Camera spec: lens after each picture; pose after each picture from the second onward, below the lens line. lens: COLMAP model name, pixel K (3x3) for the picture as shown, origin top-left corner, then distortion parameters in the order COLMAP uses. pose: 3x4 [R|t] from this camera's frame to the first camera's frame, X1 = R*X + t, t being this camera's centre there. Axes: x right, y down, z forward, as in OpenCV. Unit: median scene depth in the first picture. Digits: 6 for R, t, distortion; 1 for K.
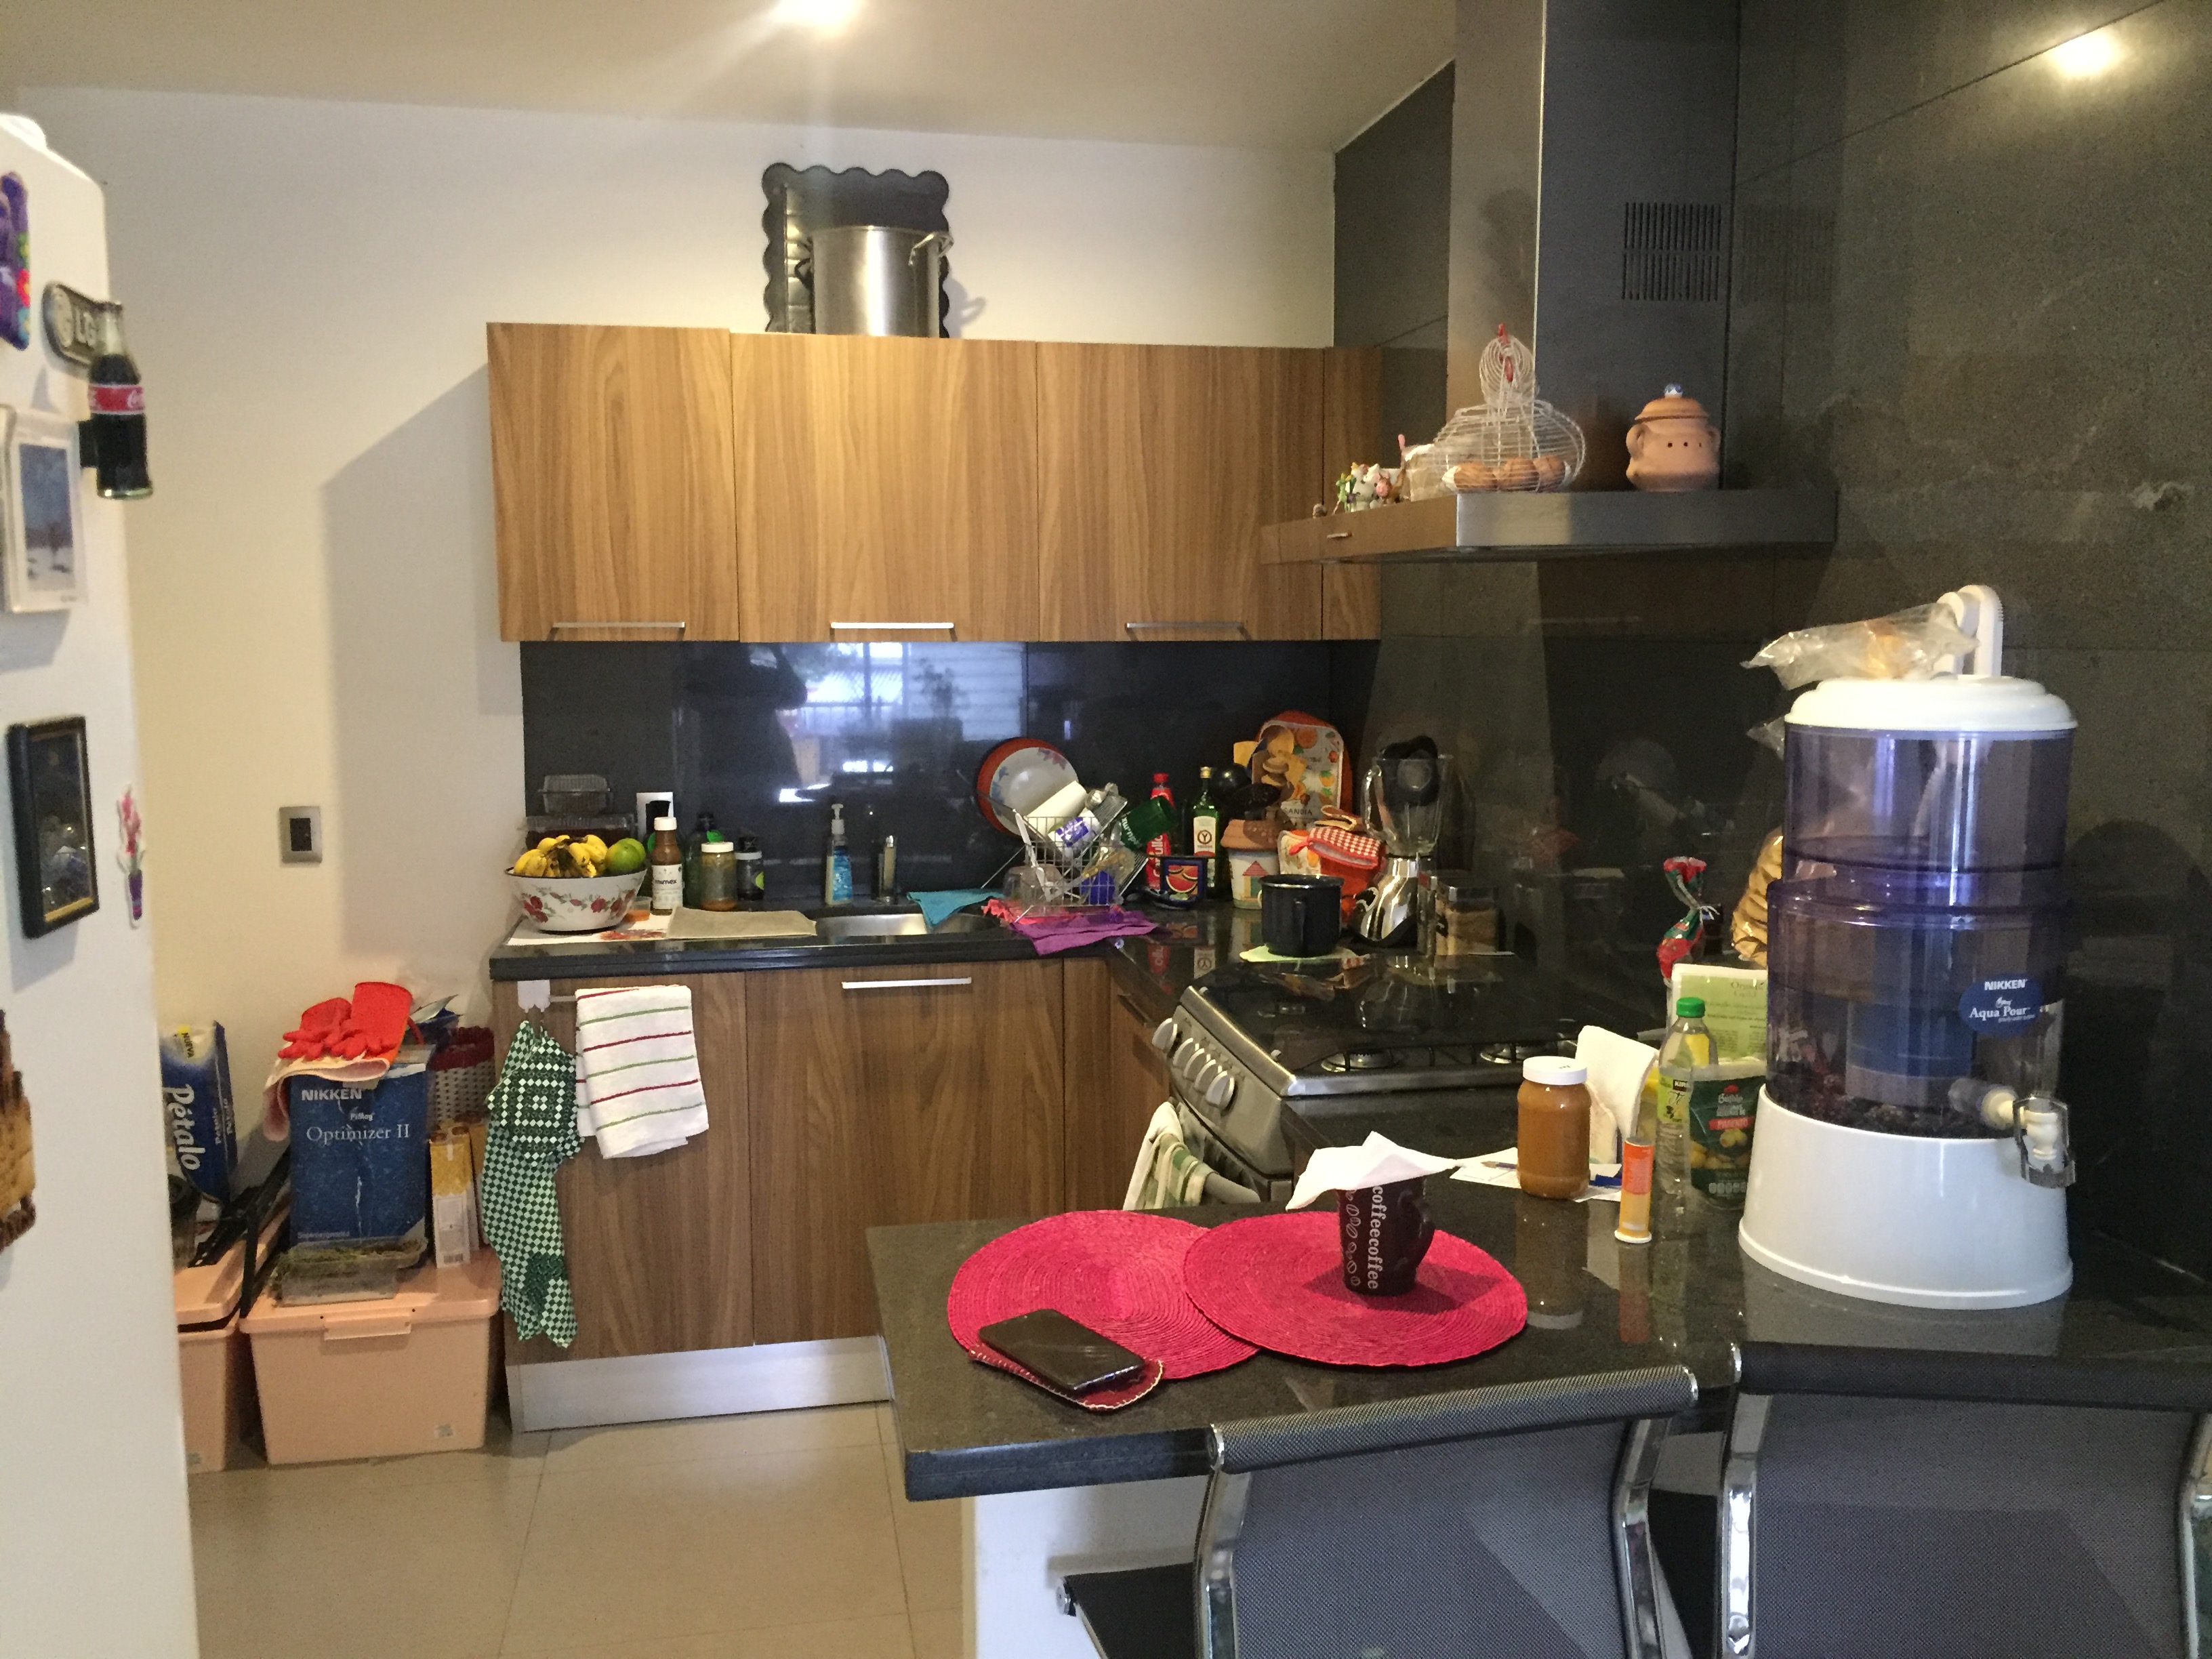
lens RADIAL K [[1874.5, 0, 1107.0], [0, 1874.5, 831.1], [0, 0, 1]] dist [0.055712, -0.042607]
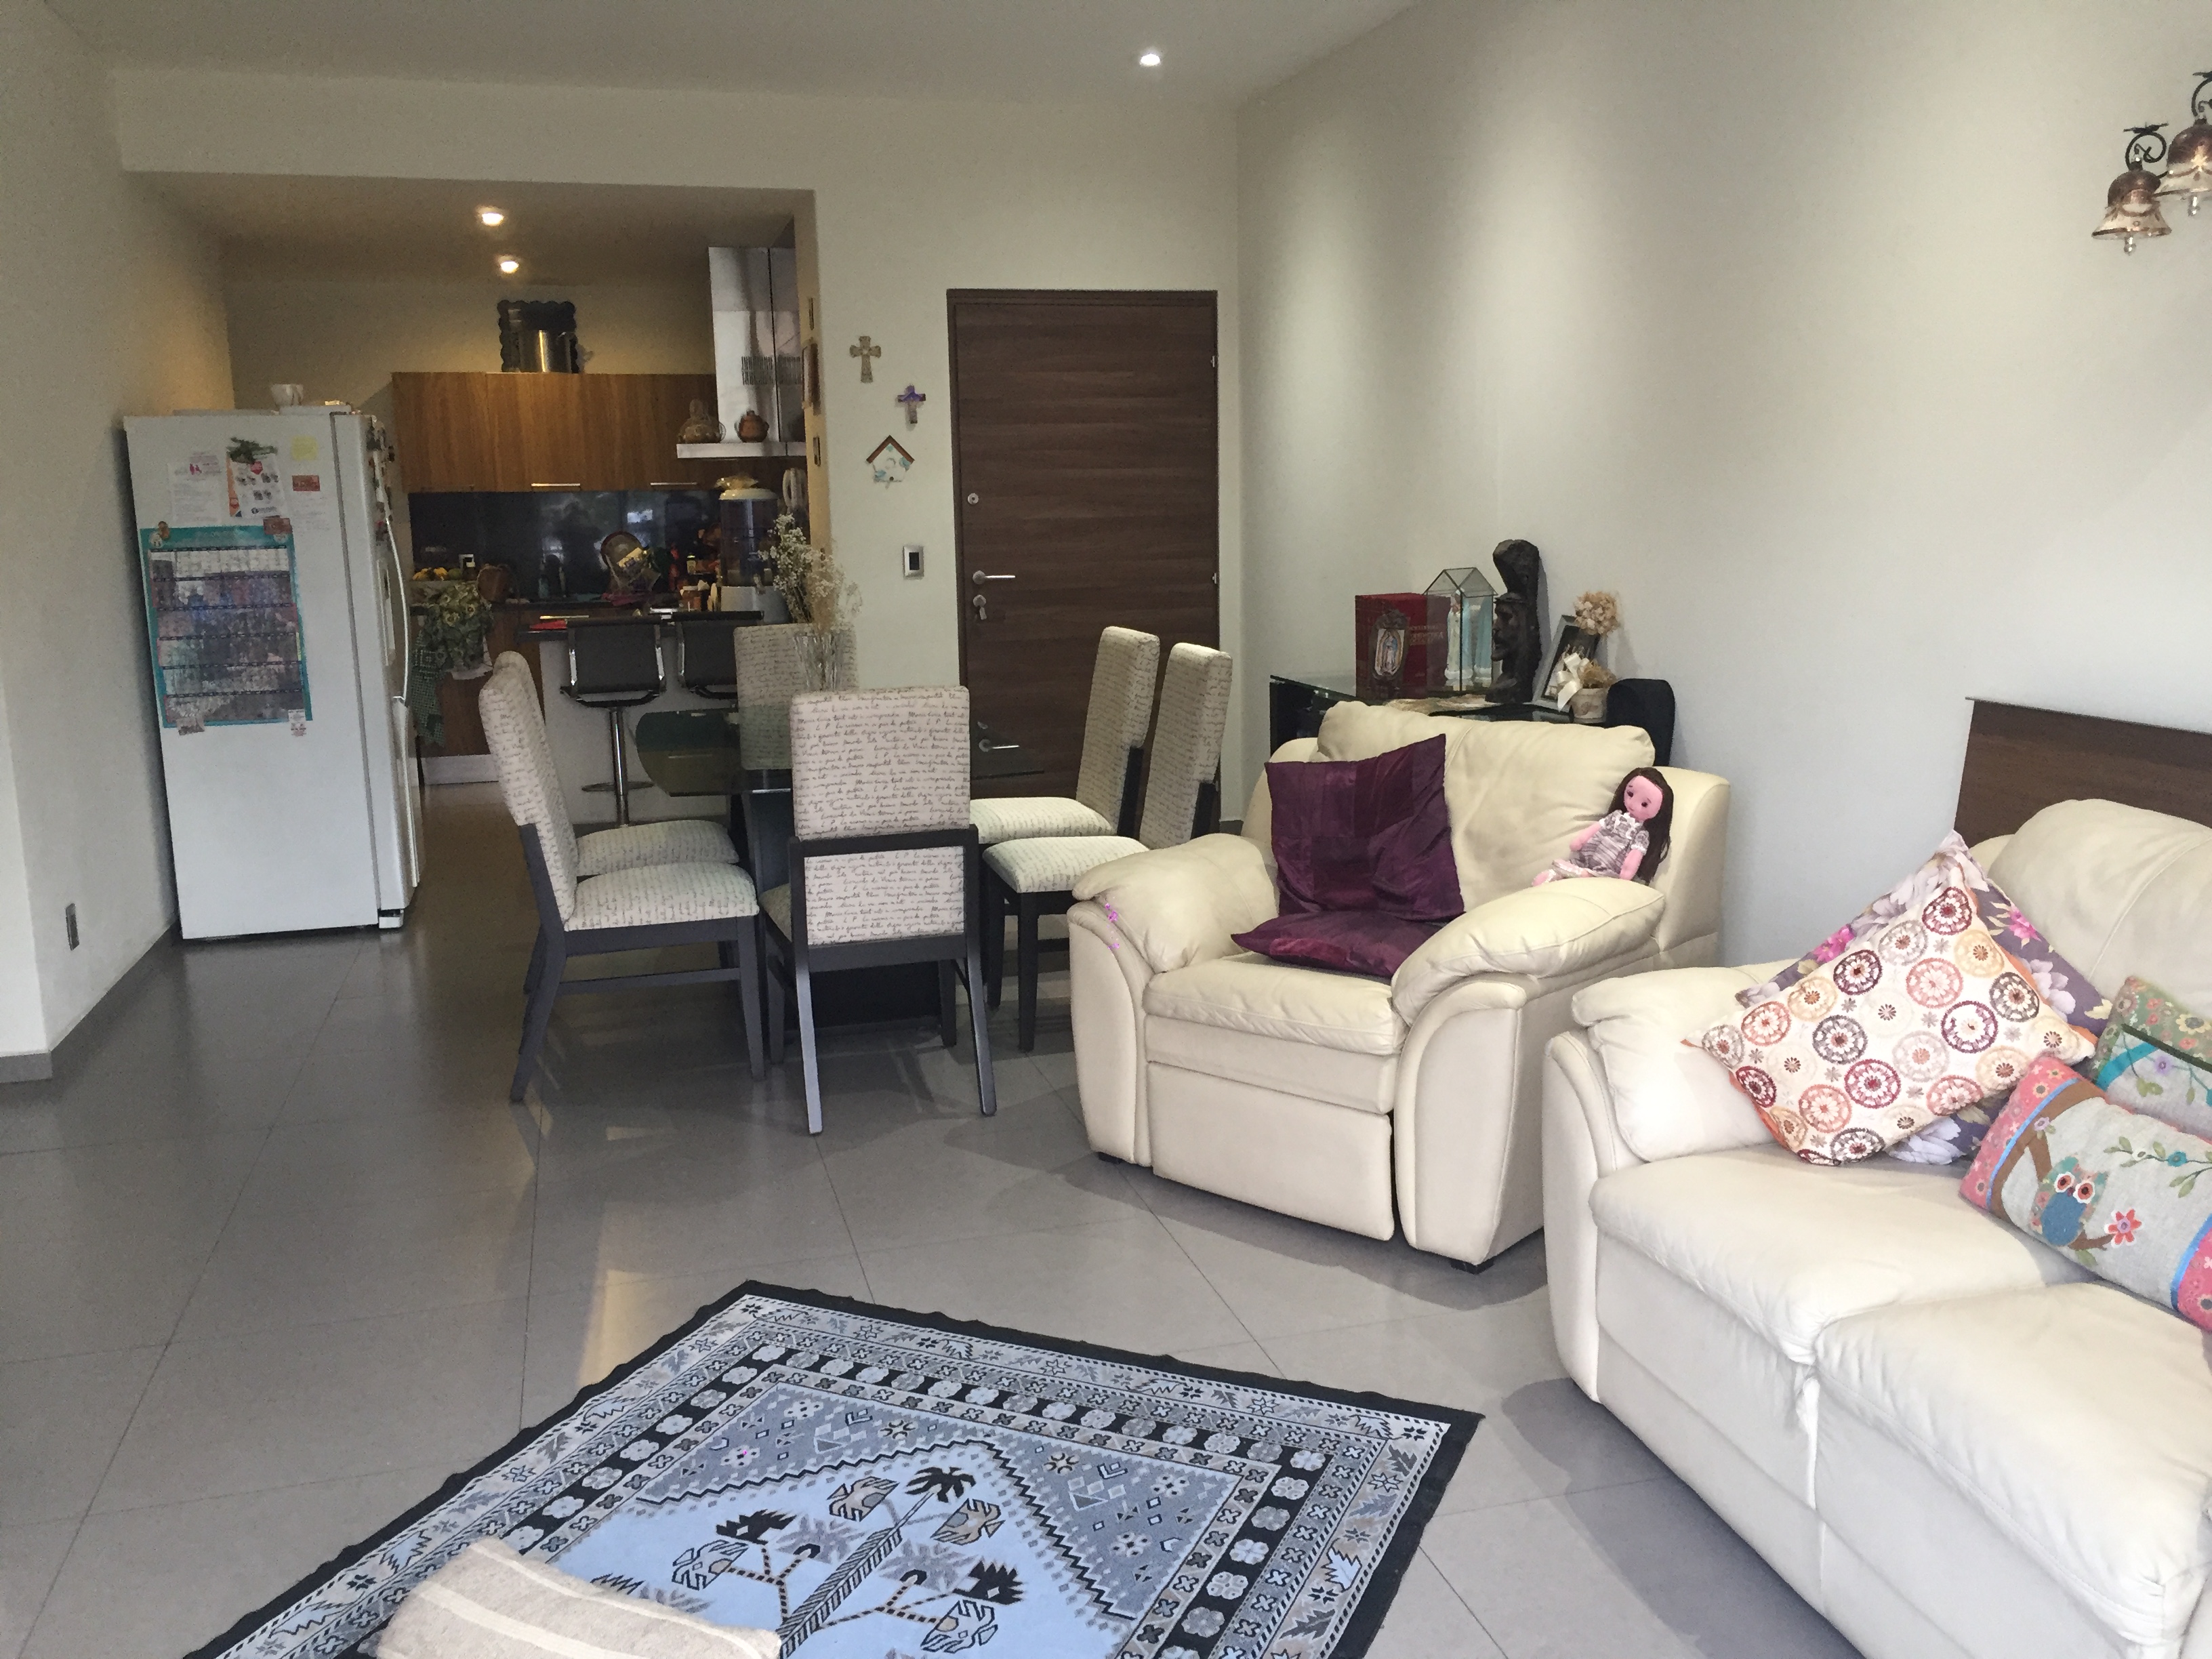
lens RADIAL K [[1874.5, 0, 1107.7], [0, 1874.5, 824.9], [0, 0, 1]] dist [0.055712, -0.042607]
pose [[0.996521, -0.030450, 0.077582, 0.429394], [0.025828, 0.997870, 0.059902, 0.223540], [-0.079241, -0.057689, 0.995185, -1.684094]]
